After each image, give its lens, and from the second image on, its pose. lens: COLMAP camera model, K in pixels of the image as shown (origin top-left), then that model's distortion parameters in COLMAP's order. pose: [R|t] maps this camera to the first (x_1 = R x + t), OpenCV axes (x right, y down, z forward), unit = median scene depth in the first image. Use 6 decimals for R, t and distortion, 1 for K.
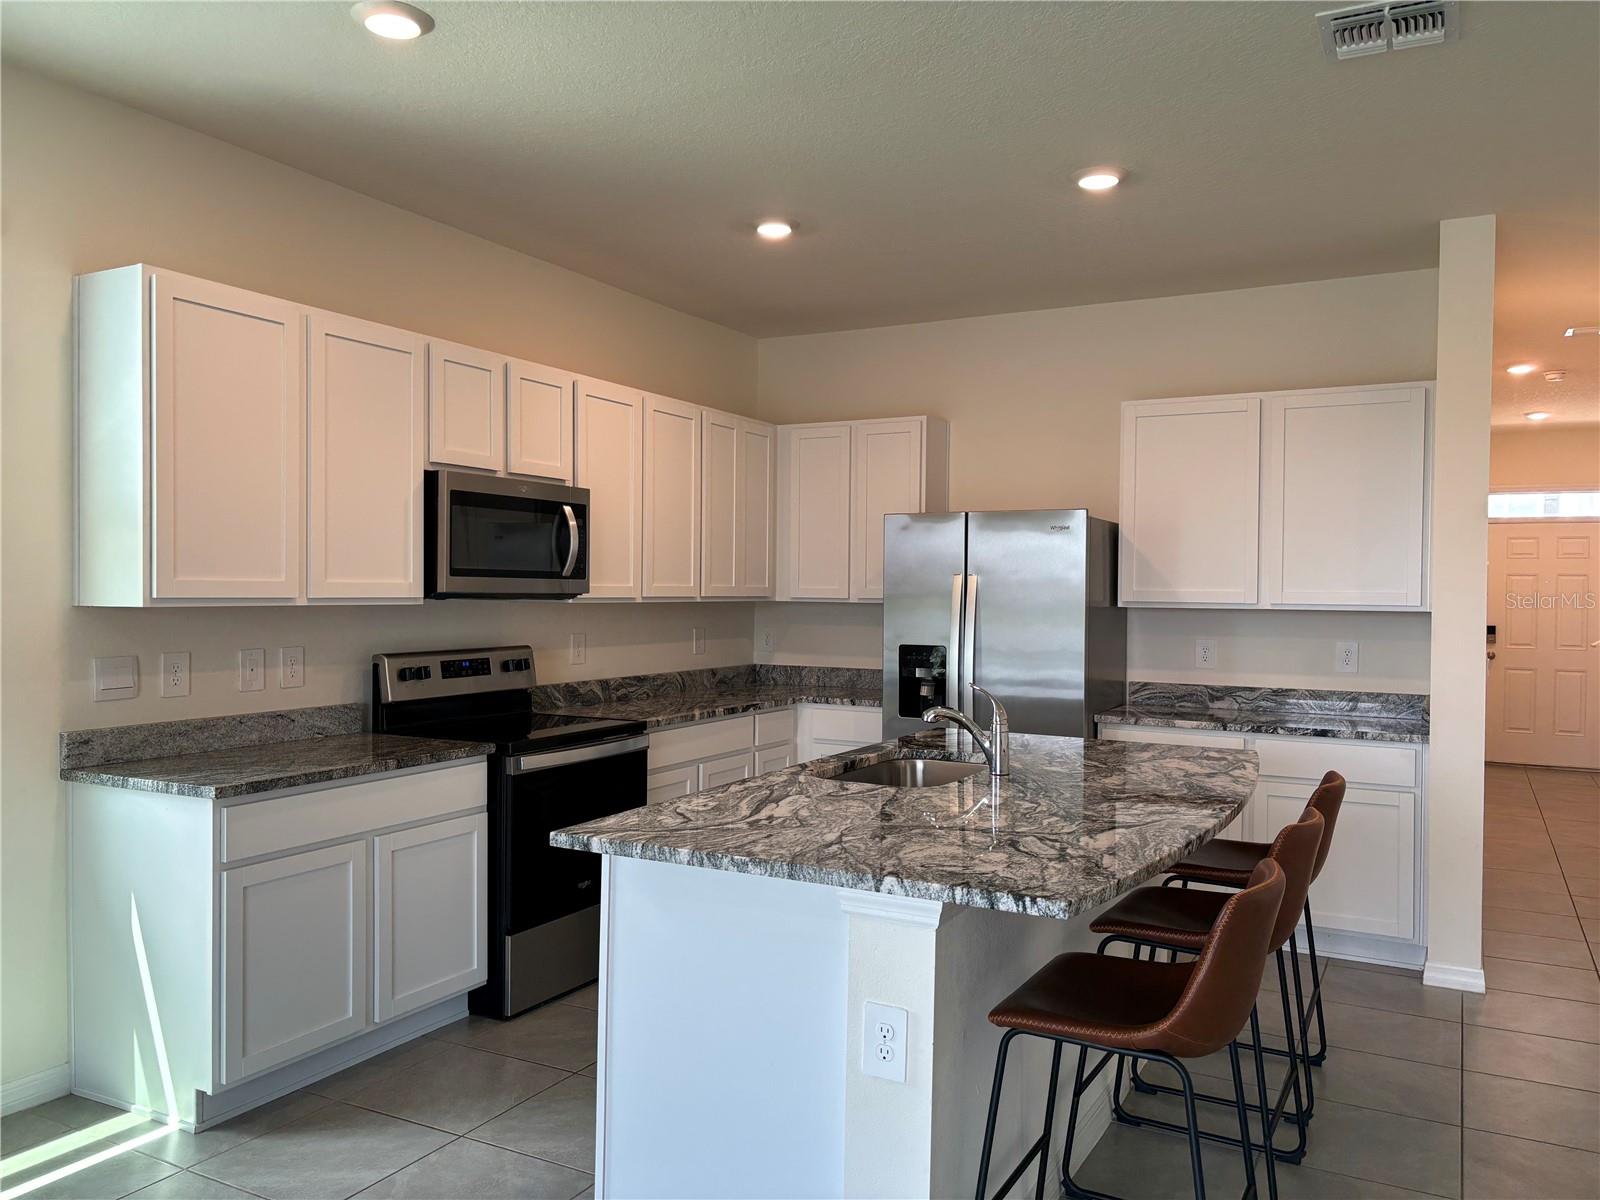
lens RADIAL K [[1222.4, 0, 811.7], [0, 1222.4, 602.2], [0, 0, 1]] dist [0.031441, -0.018817]
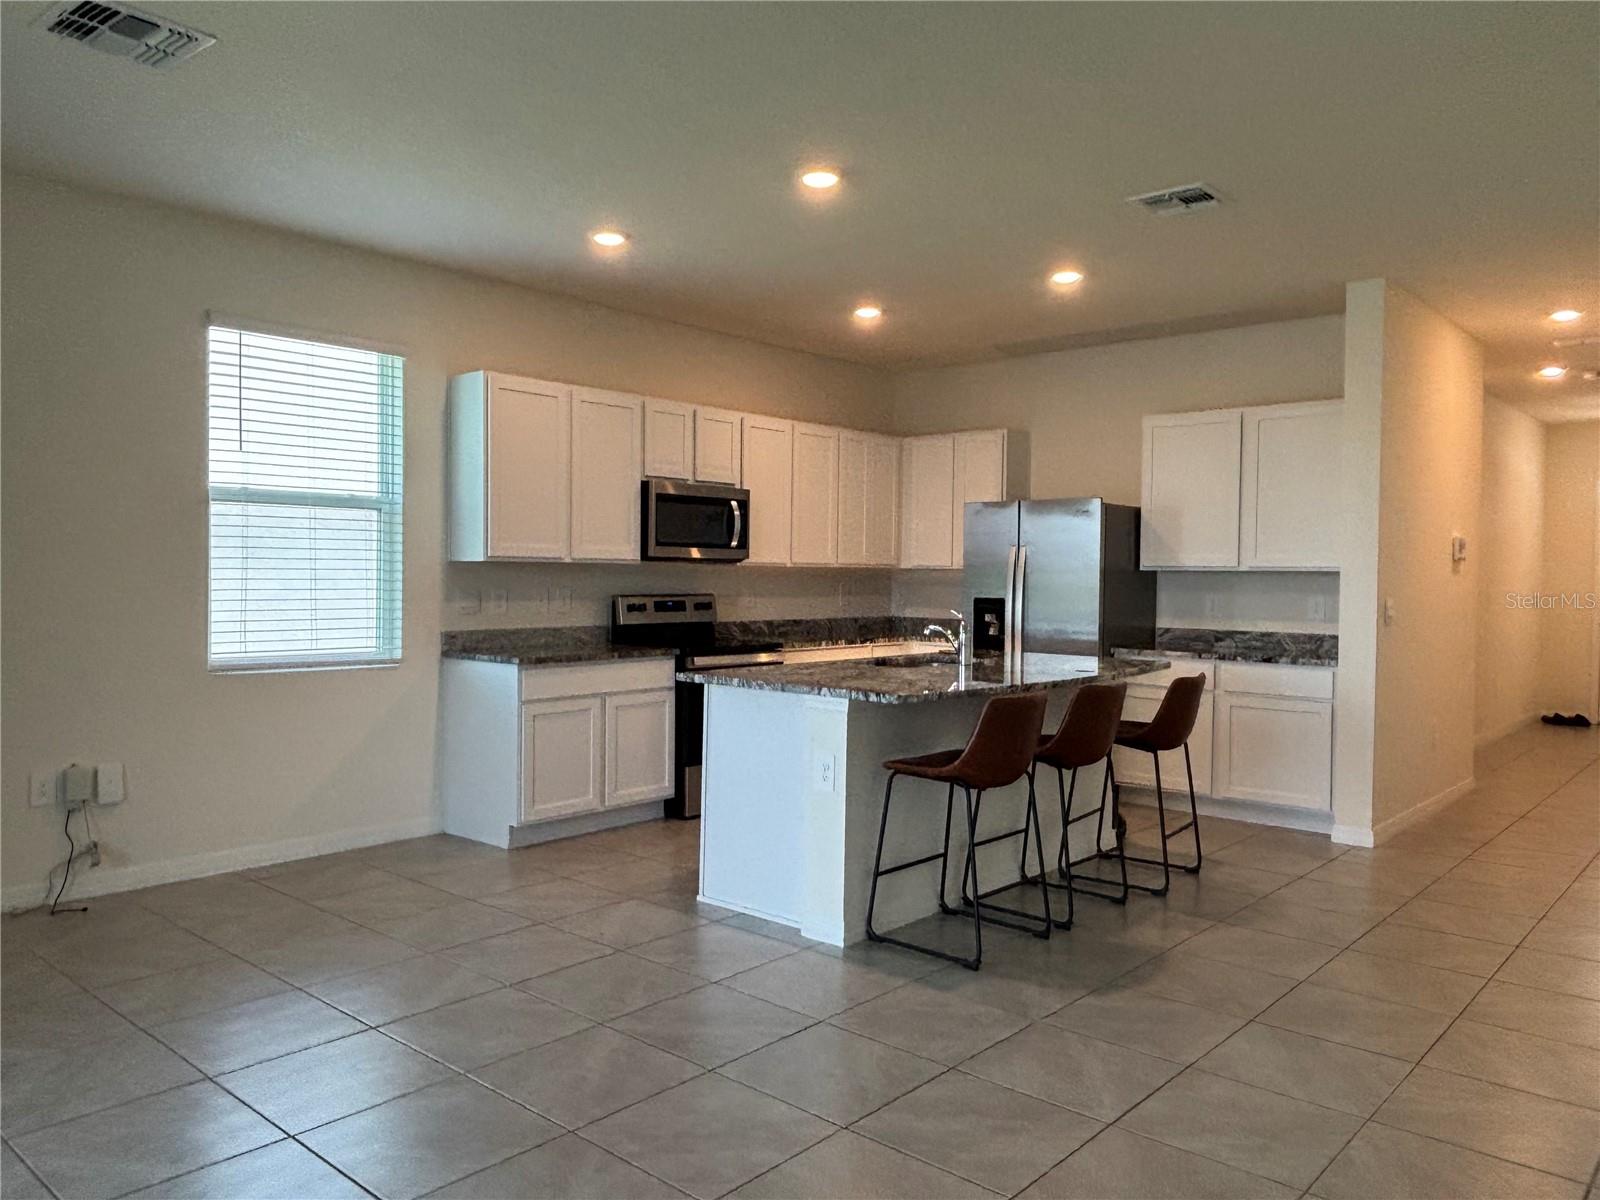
lens RADIAL K [[1177.5, 0, 794.6], [0, 1177.5, 598.7], [0, 0, 1]] dist [0.042491, -0.005511]
pose [[0.971900, 0.006071, -0.235316, 0.228991], [-0.004348, 0.999960, 0.007840, 0.032118], [0.235355, -0.006596, 0.971887, -0.427124]]
